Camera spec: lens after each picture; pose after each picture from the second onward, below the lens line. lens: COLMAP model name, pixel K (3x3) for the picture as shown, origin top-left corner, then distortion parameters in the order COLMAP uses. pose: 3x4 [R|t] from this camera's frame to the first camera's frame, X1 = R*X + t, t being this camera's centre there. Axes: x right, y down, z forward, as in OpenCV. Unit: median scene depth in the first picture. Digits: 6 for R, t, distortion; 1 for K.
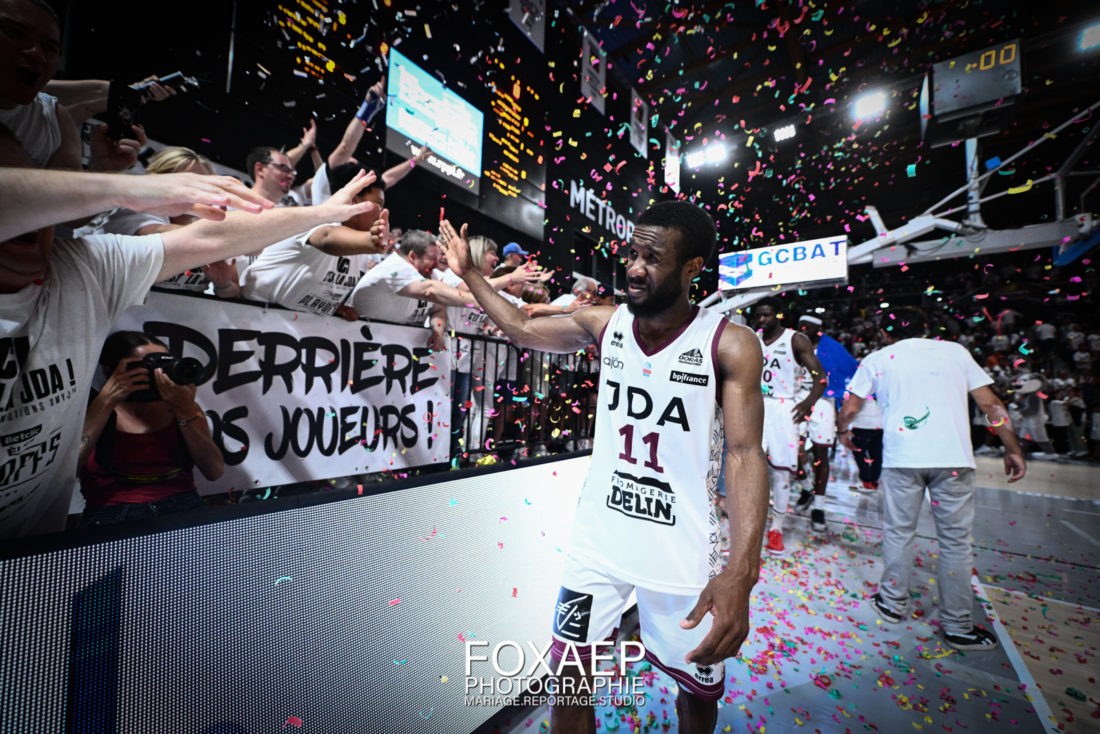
lens RADIAL K [[429.8, 0, 550.0], [0, 429.8, 367.0], [0, 0, 1]] dist [0.010472, -0.004389]
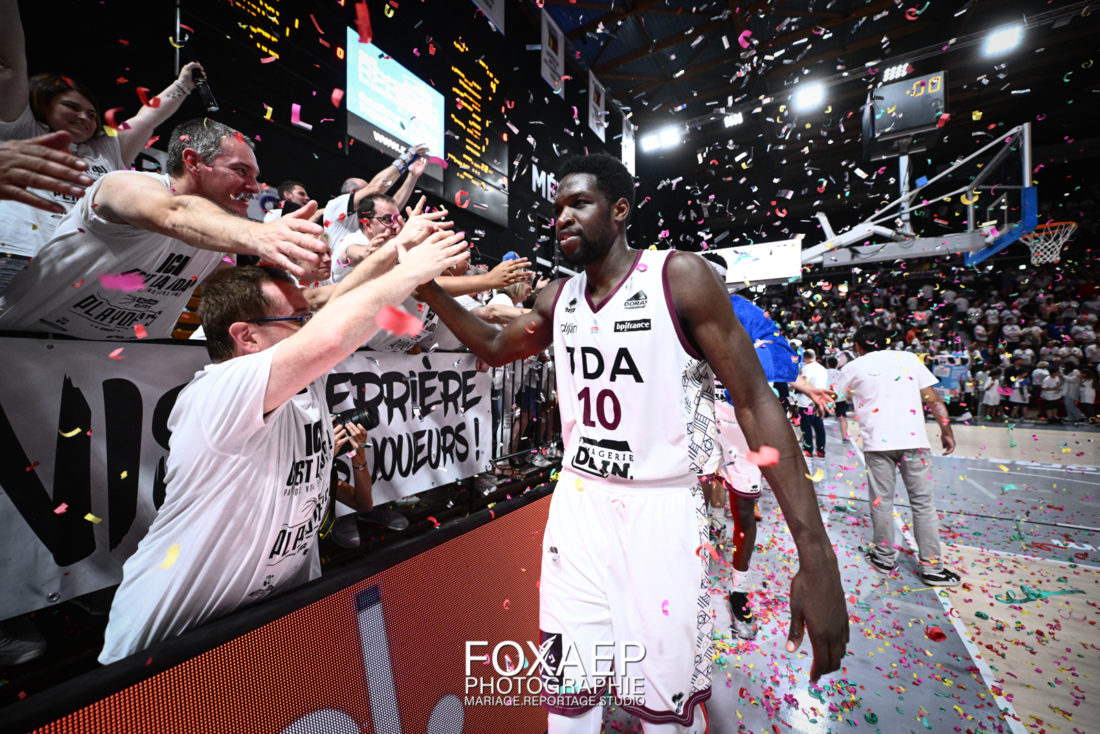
lens RADIAL K [[439.0, 0, 550.0], [0, 439.0, 367.0], [0, 0, 1]] dist [-0.000577, -0.000012]
pose [[0.992568, -0.032154, 0.117368, -0.218471], [0.026014, 0.998230, 0.053477, -0.107513], [-0.118880, -0.050026, 0.991648, -0.138172]]
